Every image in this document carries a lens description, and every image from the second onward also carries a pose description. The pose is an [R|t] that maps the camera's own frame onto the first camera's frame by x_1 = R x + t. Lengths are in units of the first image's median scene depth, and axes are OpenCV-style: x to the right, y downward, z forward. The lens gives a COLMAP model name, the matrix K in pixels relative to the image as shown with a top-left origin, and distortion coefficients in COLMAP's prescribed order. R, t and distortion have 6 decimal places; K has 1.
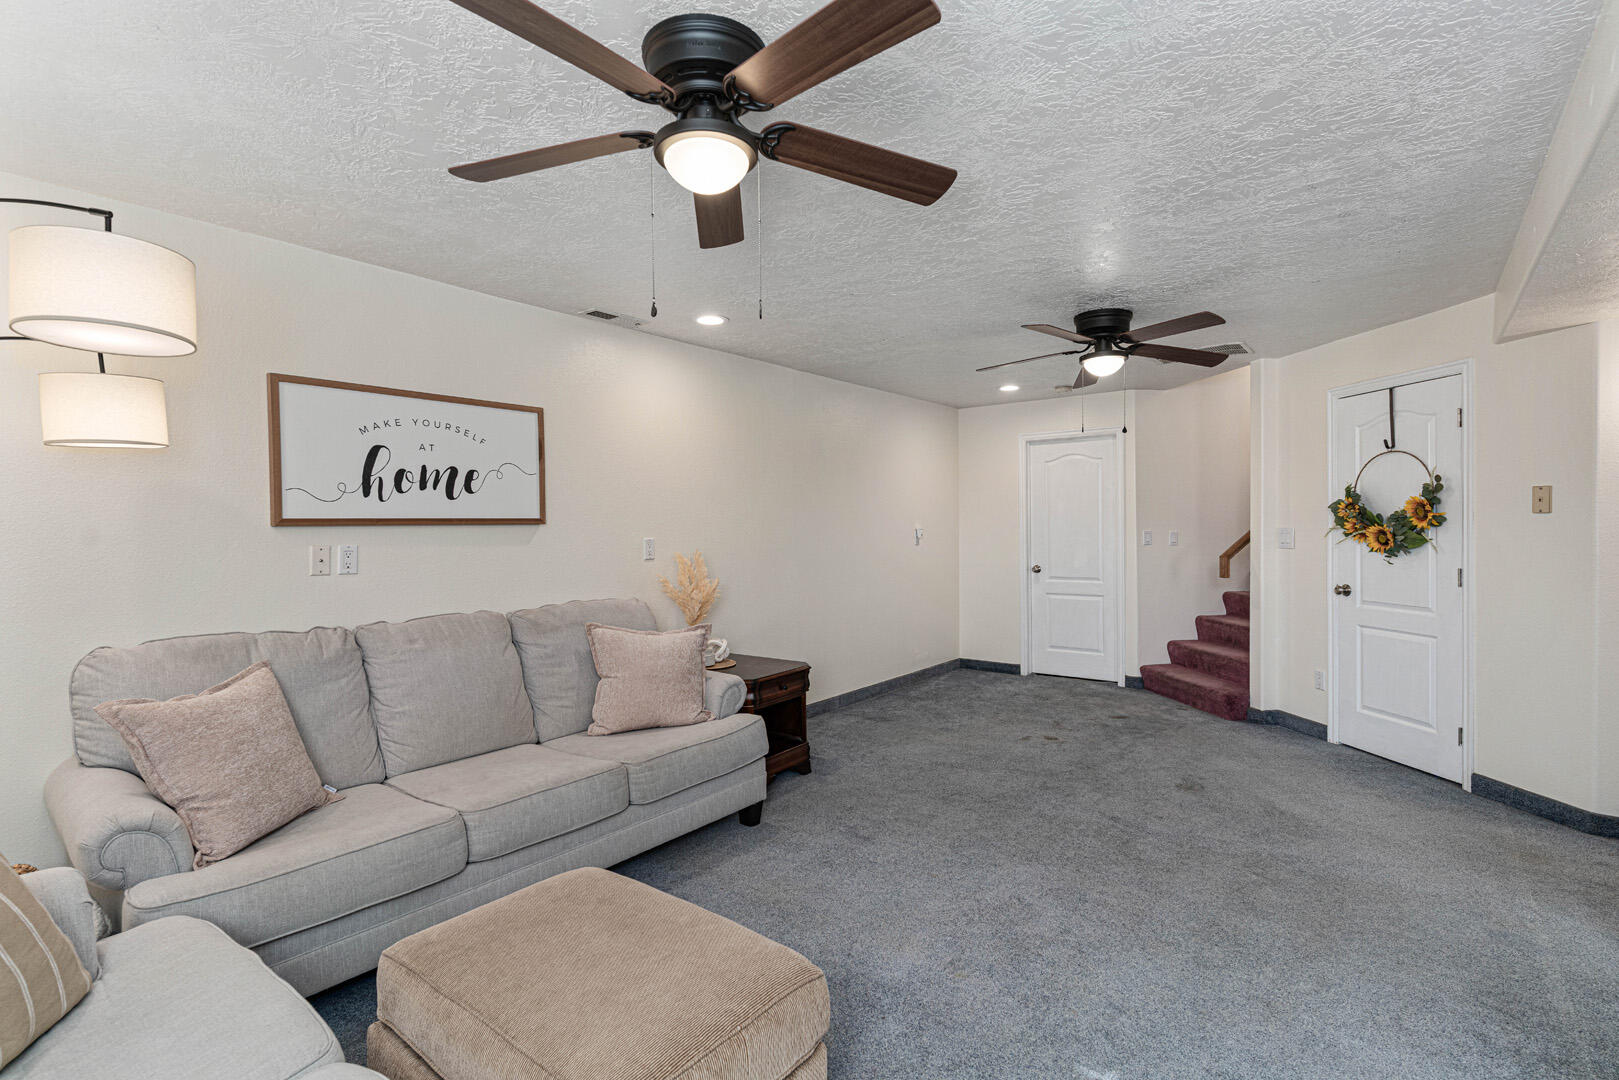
lens RADIAL K [[771.6, 0, 807.4], [0, 771.6, 536.1], [0, 0, 1]] dist [0.005353, -0.000572]
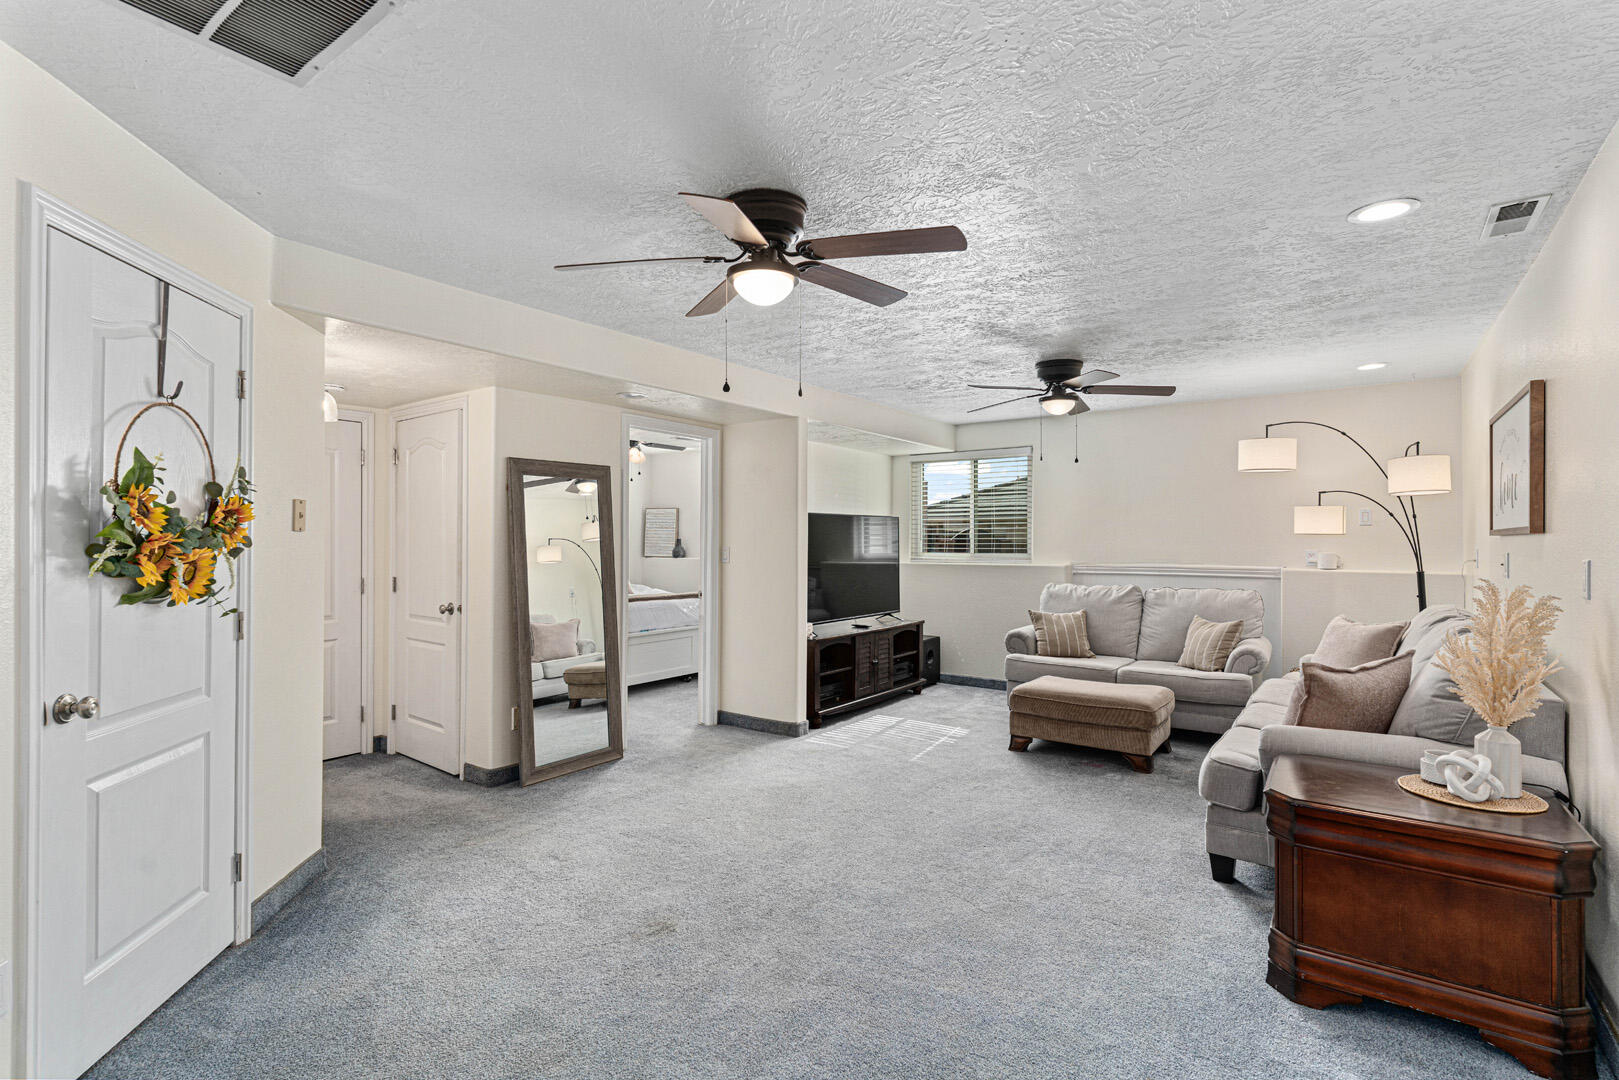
lens RADIAL K [[771.6, 0, 805.7], [0, 771.6, 535.8], [0, 0, 1]] dist [0.005353, -0.000572]
pose [[-0.999299, 0.005980, -0.036958, 0.455855], [0.005658, 0.999945, 0.008819, -0.026845], [0.037009, 0.008604, -0.999278, 1.985146]]
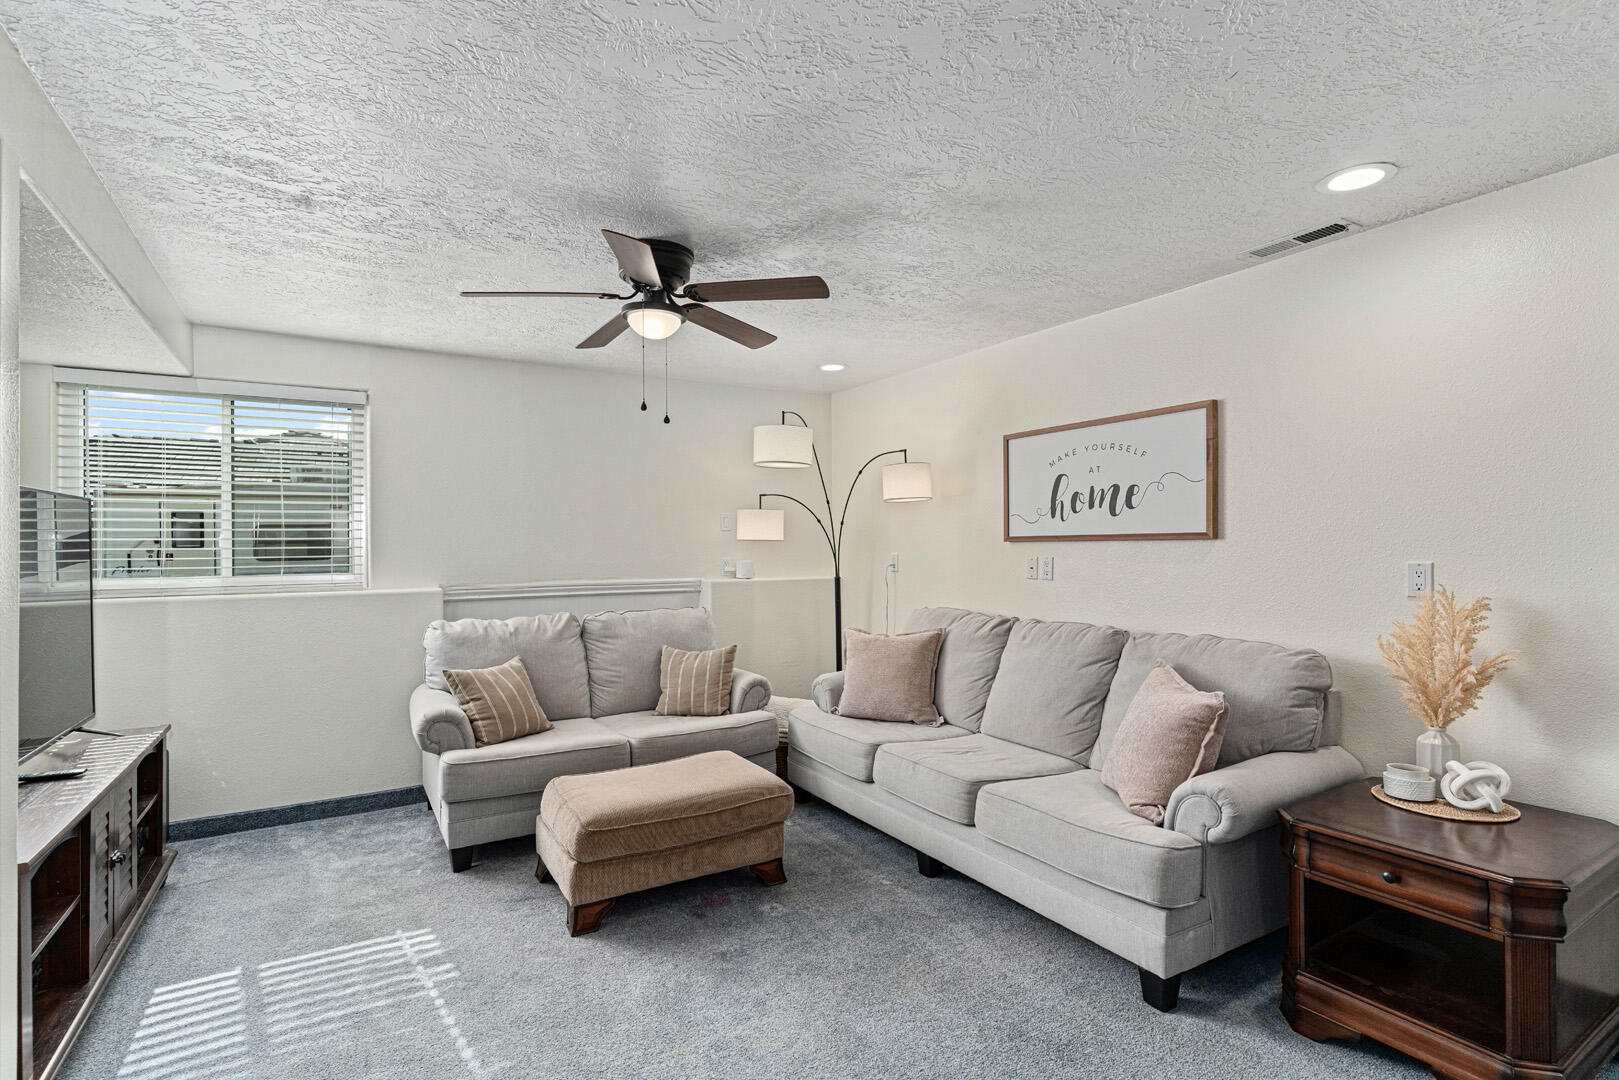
lens RADIAL K [[771.6, 0, 807.7], [0, 771.6, 547.9], [0, 0, 1]] dist [0.005353, -0.000572]
pose [[-0.354853, 0.013704, -0.934822, 0.677927], [-0.004195, 0.999859, 0.016250, -0.020560], [0.934913, 0.009687, -0.354746, 1.019510]]
